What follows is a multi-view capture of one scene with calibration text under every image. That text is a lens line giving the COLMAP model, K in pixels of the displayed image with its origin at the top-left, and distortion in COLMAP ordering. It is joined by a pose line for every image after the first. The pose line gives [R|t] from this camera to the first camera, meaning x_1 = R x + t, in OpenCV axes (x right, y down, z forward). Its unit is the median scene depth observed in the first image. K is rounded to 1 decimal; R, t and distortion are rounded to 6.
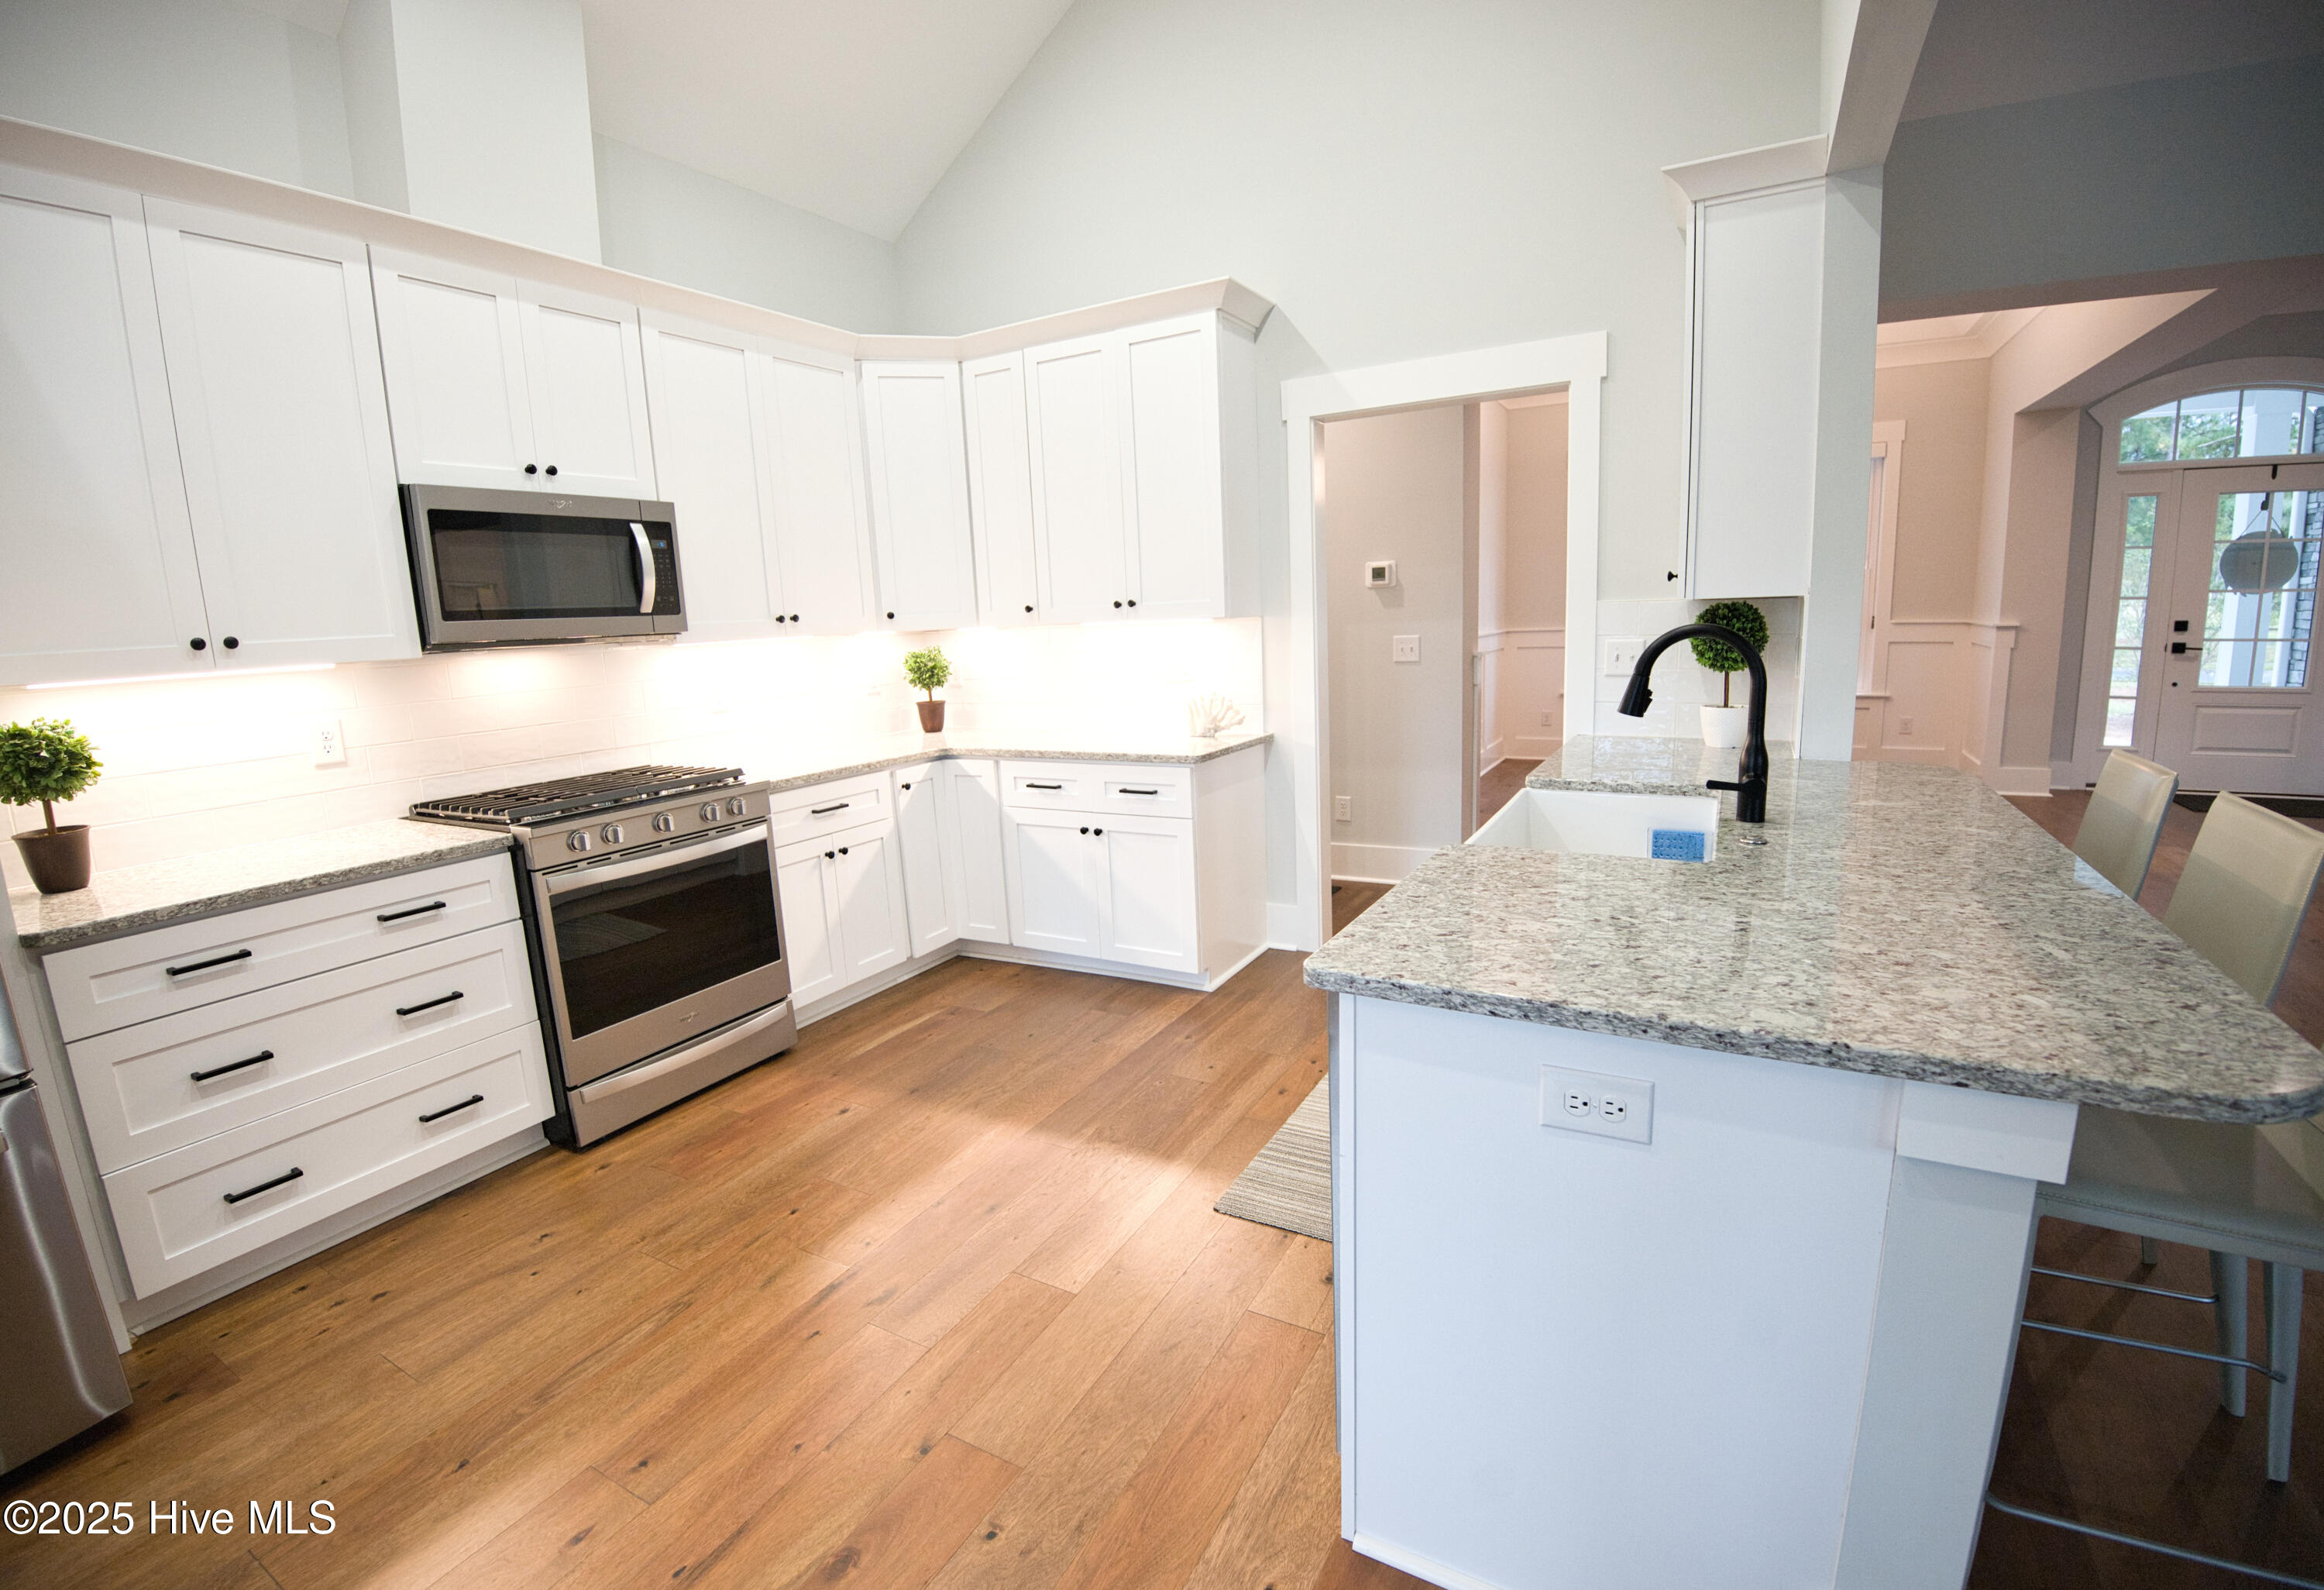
lens RADIAL K [[1008.9, 0, 1162.0], [0, 1008.9, 795.0], [0, 0, 1]] dist [-0.045977, -0.000185]
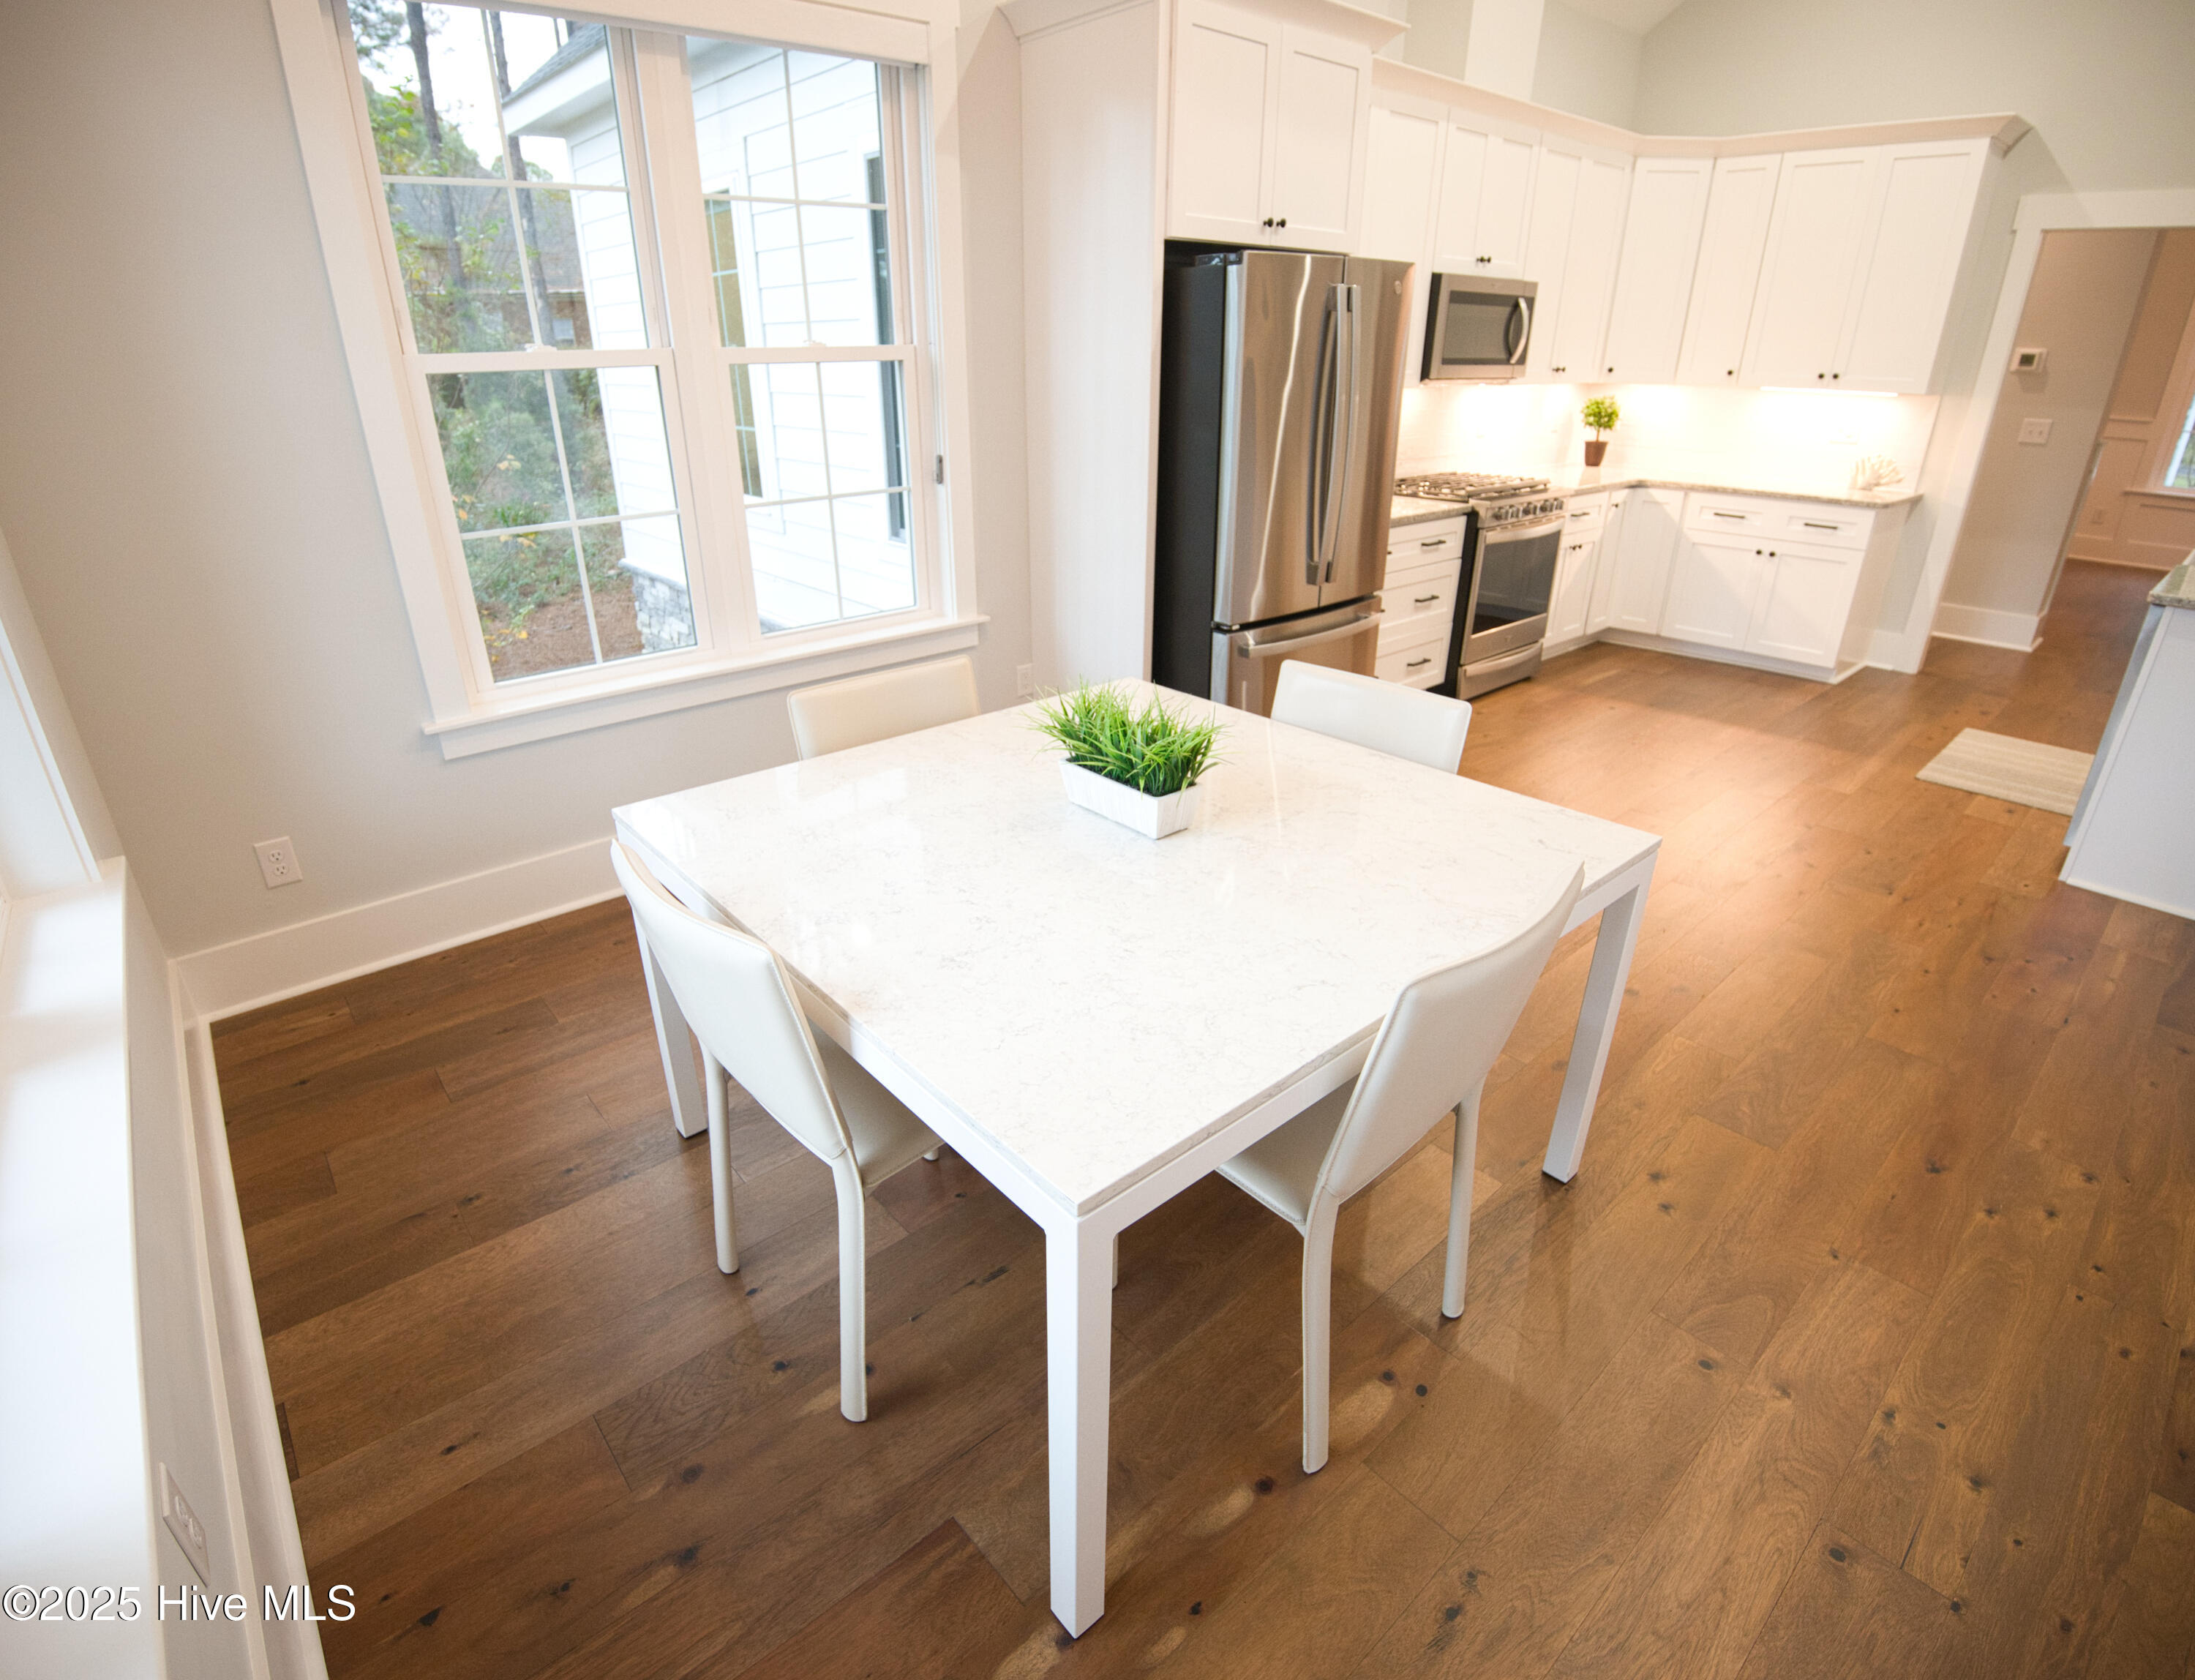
lens RADIAL K [[1062.7, 0, 1057.3], [0, 1062.7, 832.5], [0, 0, 1]] dist [-0.048576, 0.000545]
pose [[0.933944, 0.178478, -0.309668, -0.461167], [-0.092666, 0.957686, 0.272490, 0.104576], [0.345198, -0.225794, 0.910964, -0.671232]]
